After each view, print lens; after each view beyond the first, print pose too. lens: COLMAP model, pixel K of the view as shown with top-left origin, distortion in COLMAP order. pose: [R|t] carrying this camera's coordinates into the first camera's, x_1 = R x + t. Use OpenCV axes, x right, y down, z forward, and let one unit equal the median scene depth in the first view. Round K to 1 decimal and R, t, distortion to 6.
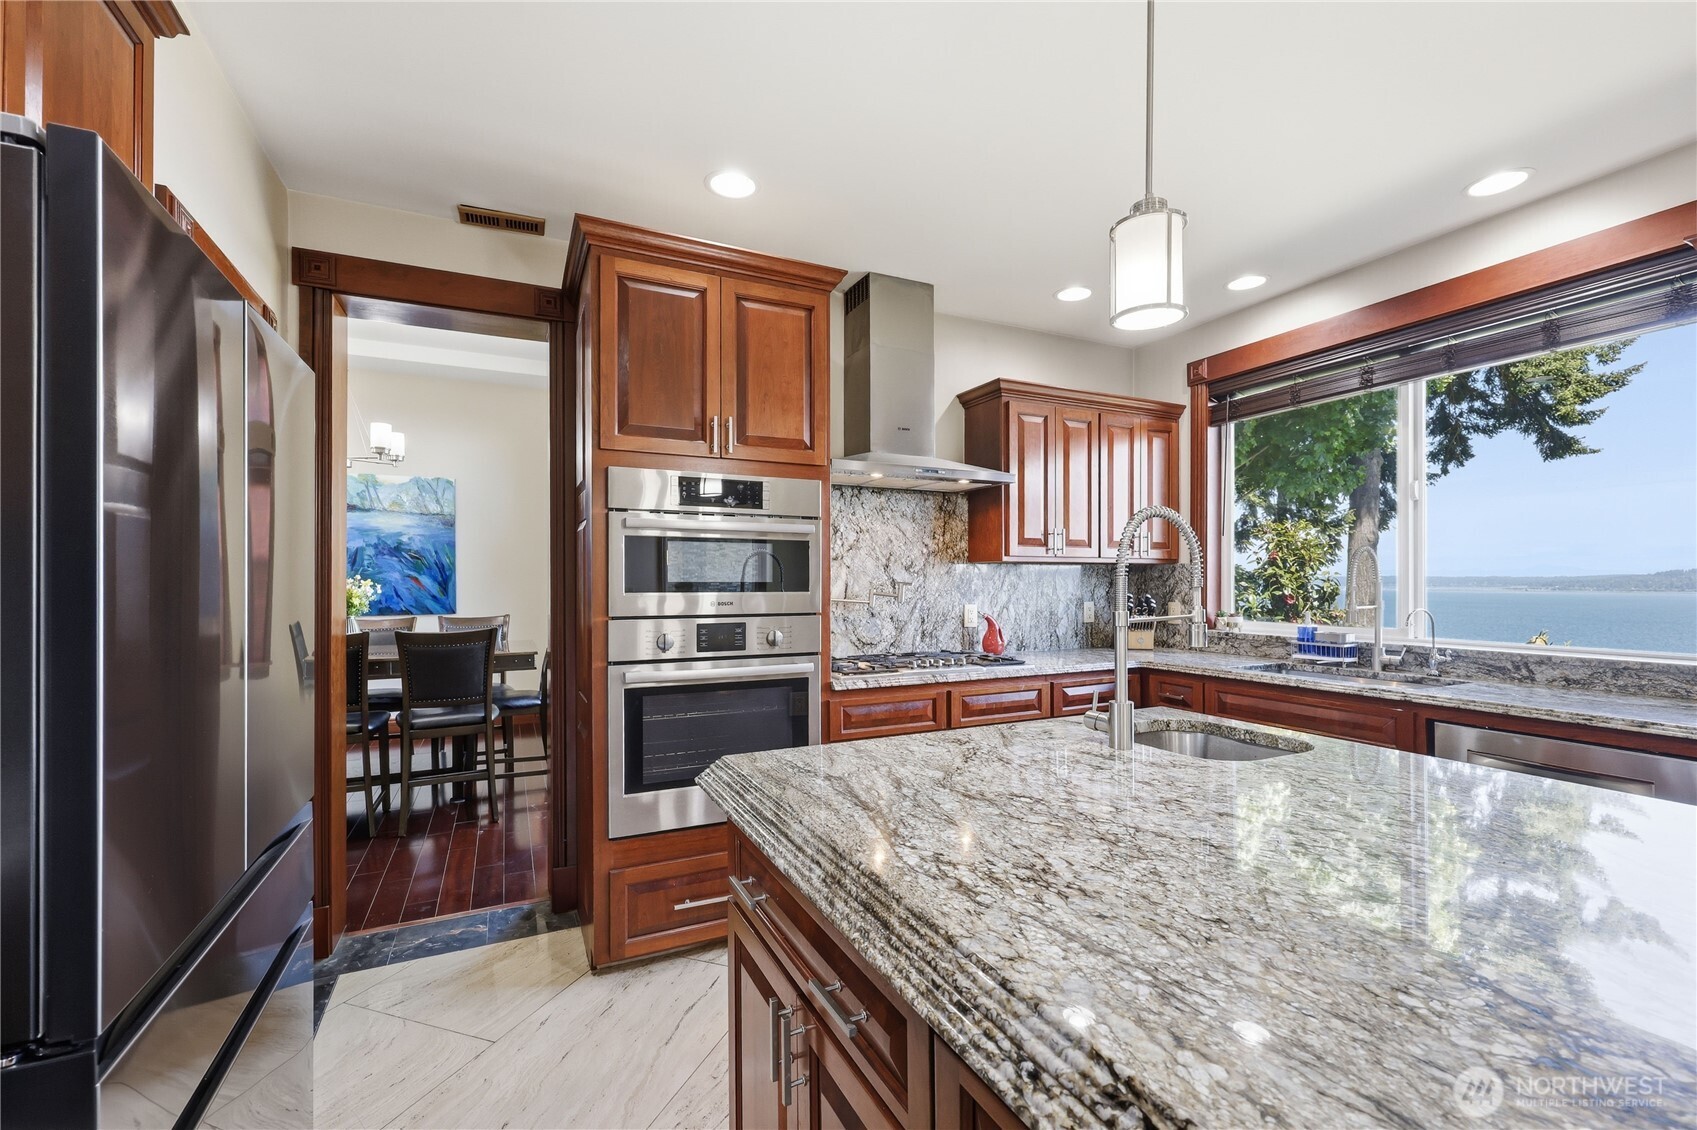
lens RADIAL K [[690.5, 0, 852.2], [0, 690.5, 577.9], [0, 0, 1]] dist [-0.000636, -0.000412]
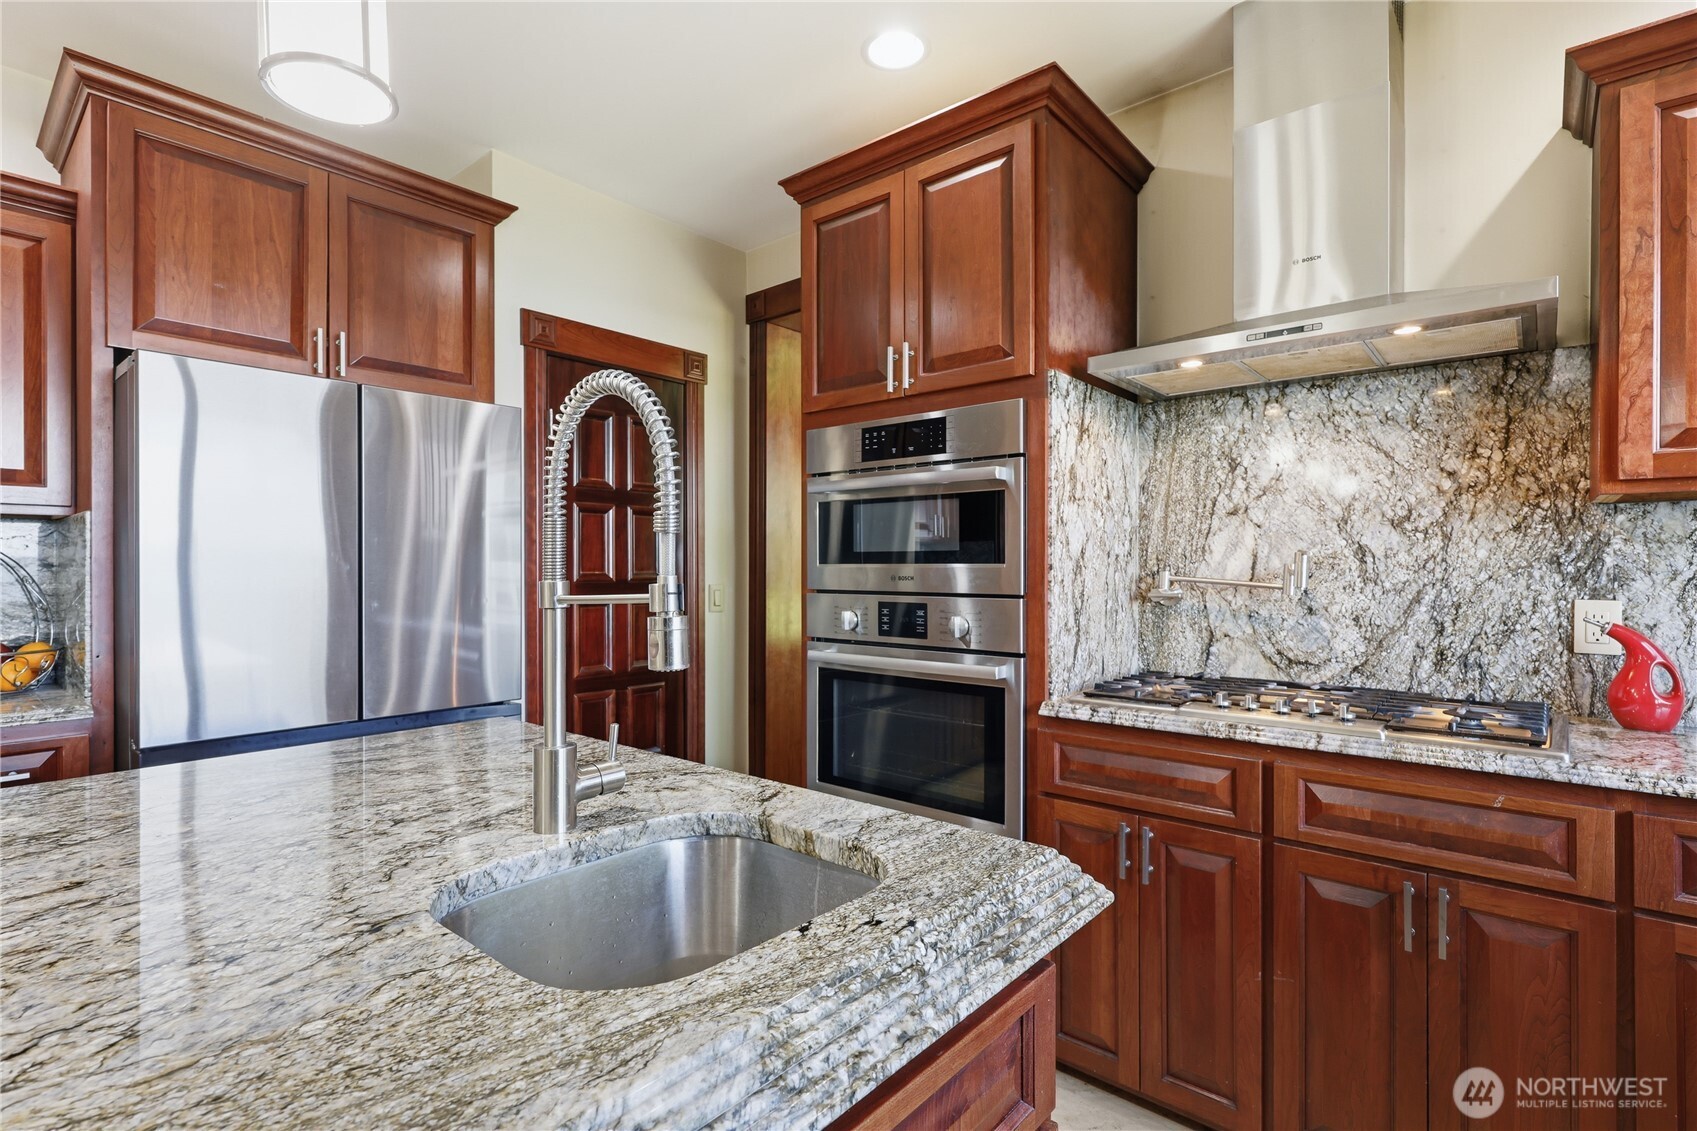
lens RADIAL K [[800.4, 0, 850.5], [0, 800.4, 563.0], [0, 0, 1]] dist [0.000294, 0.000325]
pose [[0.423853, -0.001885, -0.905729, 0.457116], [0.003999, 0.999992, -0.000209, 0.014479], [0.905722, -0.003534, 0.423857, 0.402915]]
